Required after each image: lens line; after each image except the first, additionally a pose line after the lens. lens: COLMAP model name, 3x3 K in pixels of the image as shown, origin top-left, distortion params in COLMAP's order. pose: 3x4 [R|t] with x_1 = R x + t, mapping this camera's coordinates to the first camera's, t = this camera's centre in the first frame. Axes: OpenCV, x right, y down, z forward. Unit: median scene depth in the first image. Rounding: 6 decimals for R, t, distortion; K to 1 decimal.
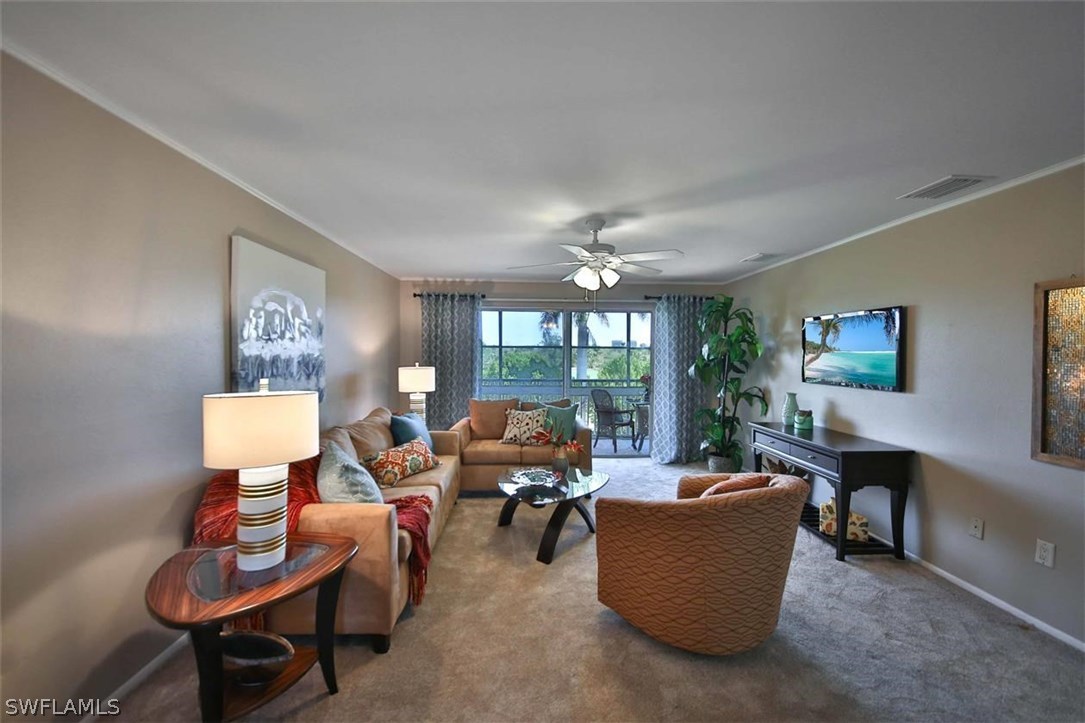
lens RADIAL K [[491.5, 0, 547.0], [0, 491.5, 359.8], [0, 0, 1]] dist [0.000232, -0.011190]
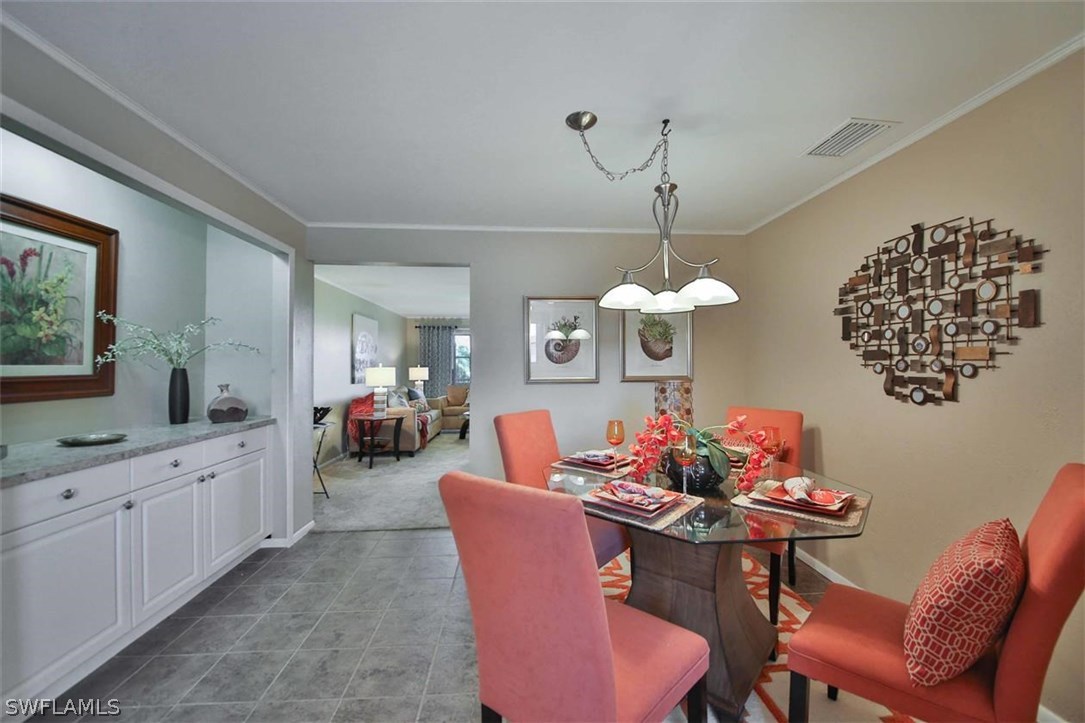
lens RADIAL K [[444.8, 0, 542.5], [0, 444.8, 361.5], [0, 0, 1]] dist [-0.007913, 0.000231]
pose [[0.999404, -0.007867, 0.033607, 0.151126], [0.008593, 0.999732, -0.021512, 0.034702], [-0.033429, 0.021787, 0.999204, -0.712580]]
